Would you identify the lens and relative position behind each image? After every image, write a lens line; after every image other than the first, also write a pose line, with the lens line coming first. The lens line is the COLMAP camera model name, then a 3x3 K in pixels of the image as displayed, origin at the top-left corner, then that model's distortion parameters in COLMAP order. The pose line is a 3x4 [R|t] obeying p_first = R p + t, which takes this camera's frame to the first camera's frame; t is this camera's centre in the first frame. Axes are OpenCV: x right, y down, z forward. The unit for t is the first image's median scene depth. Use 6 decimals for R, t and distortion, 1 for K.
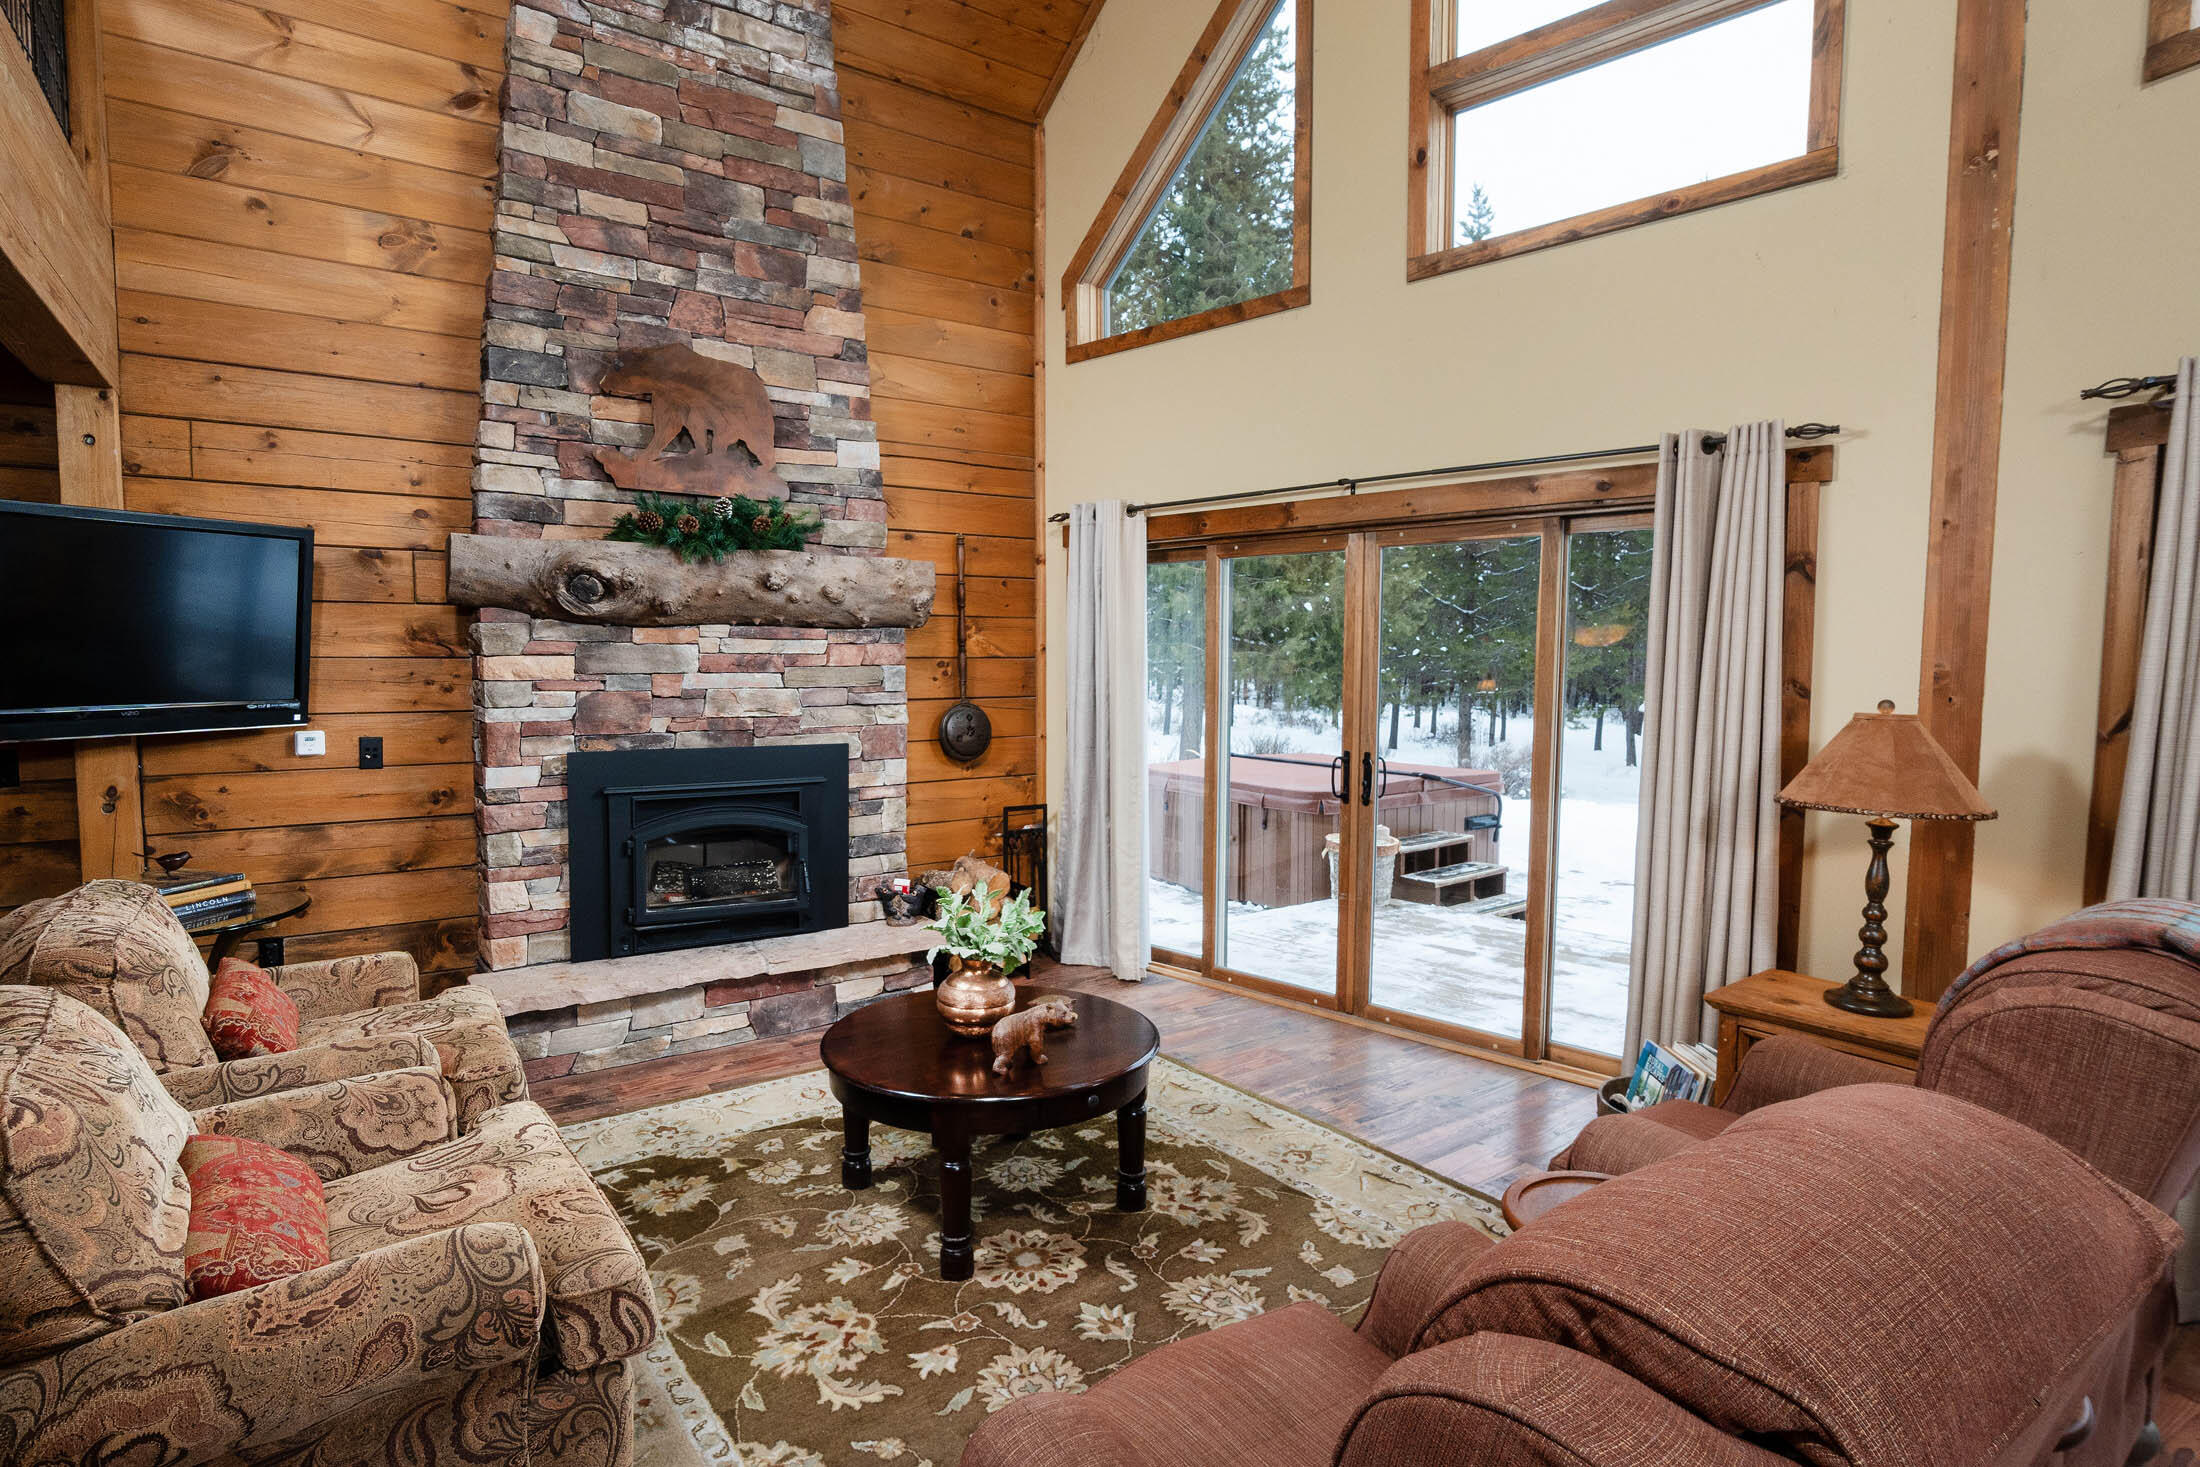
lens RADIAL K [[1090.7, 0, 1063.7], [0, 1090.7, 731.3], [0, 0, 1]] dist [-0.020111, 0.000150]
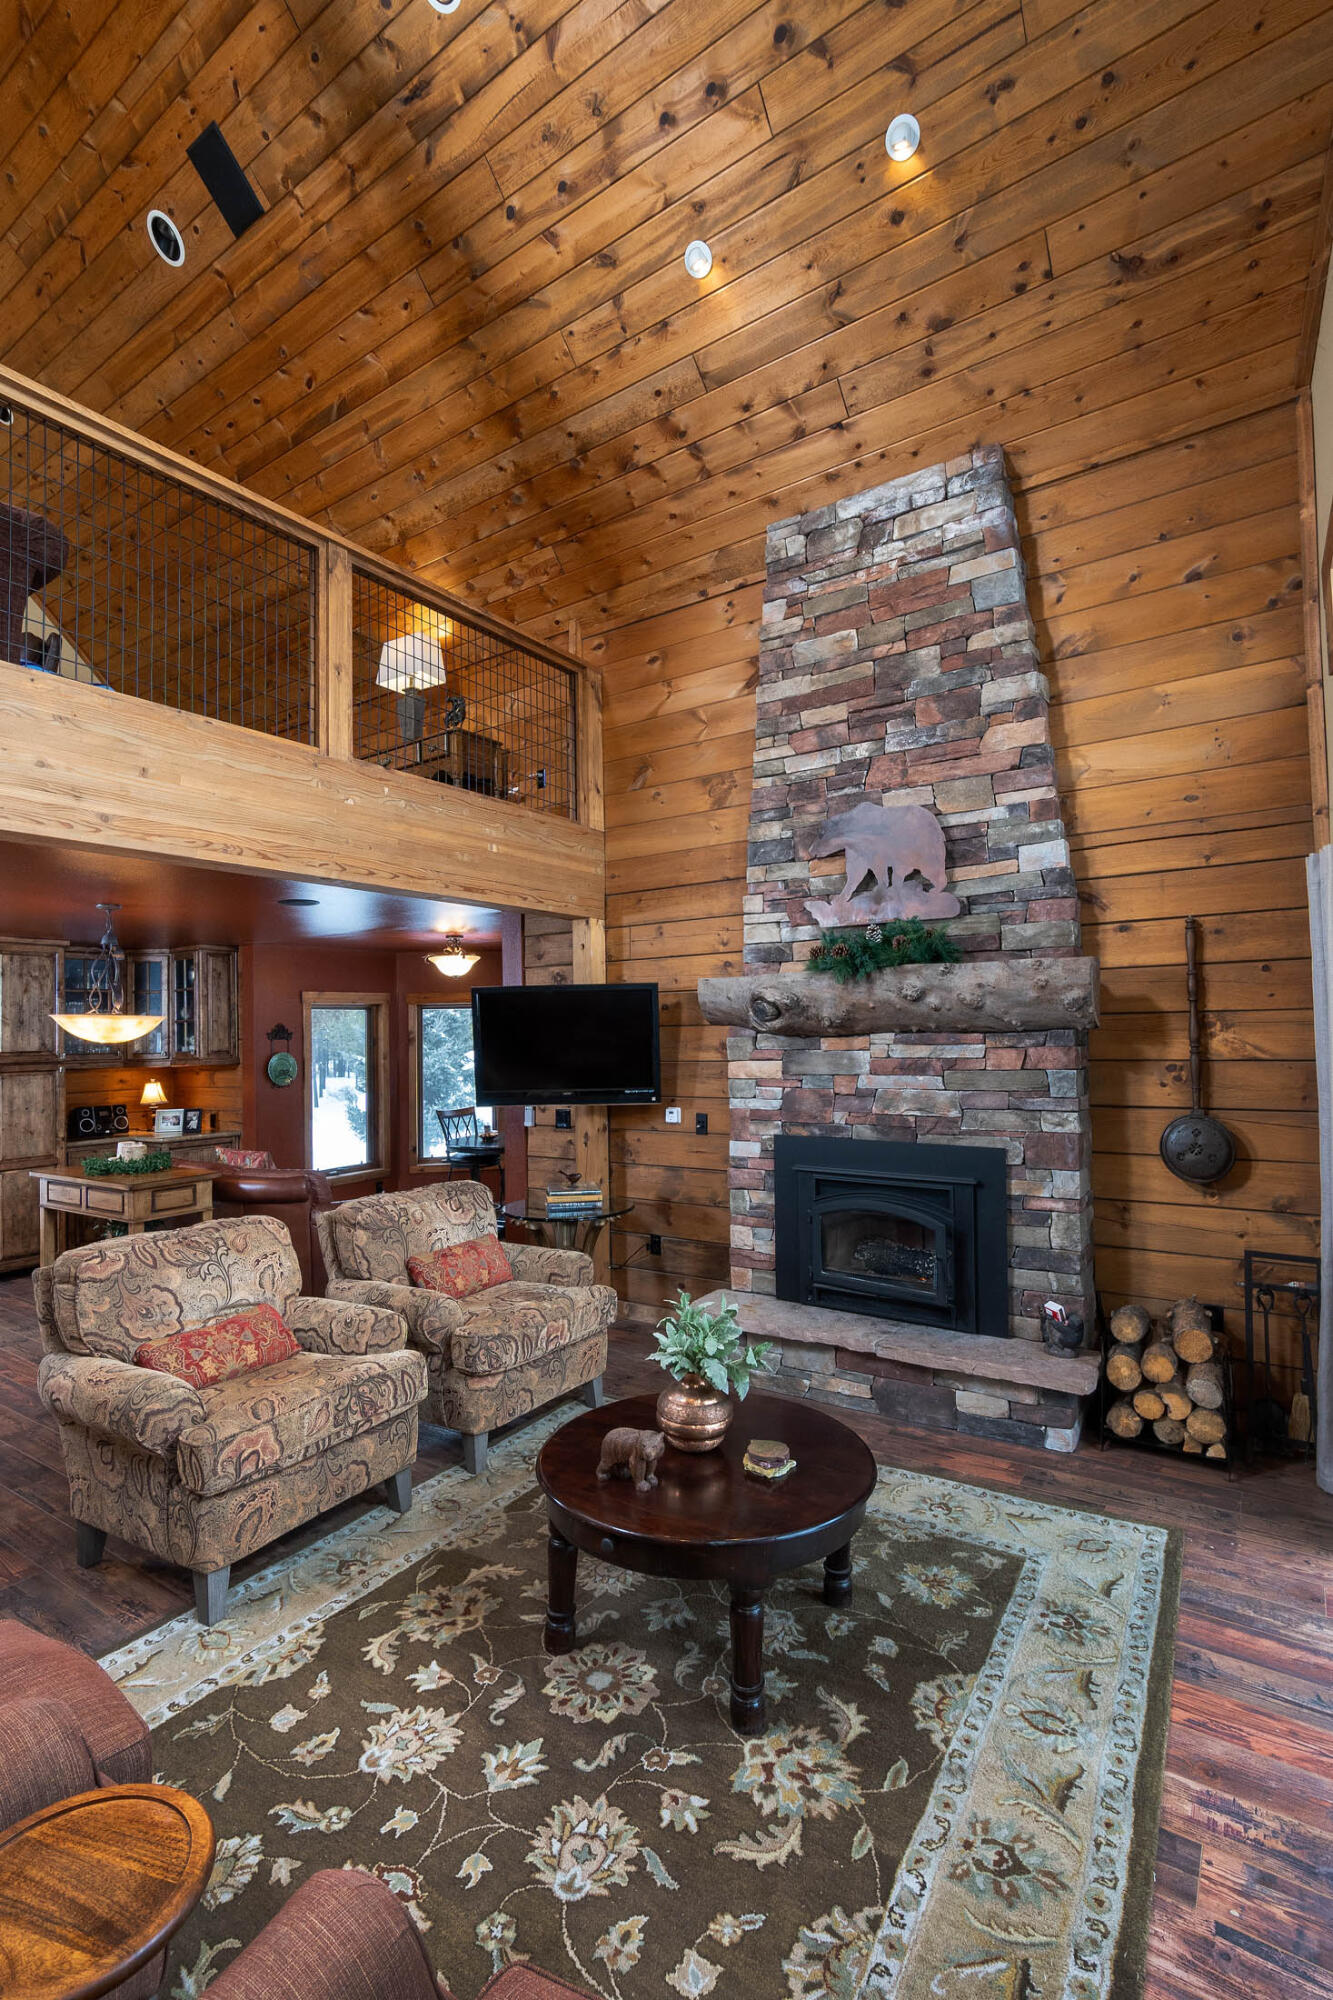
lens RADIAL K [[915.4, 0, 685.8], [0, 915.4, 1004.5], [0, 0, 1]] dist [-0.021975, 0.008588]
pose [[0.379376, -0.048040, -0.923994, 0.478802], [-0.045319, 0.996488, -0.070416, -0.049190], [0.924132, 0.068589, 0.375867, 0.425064]]
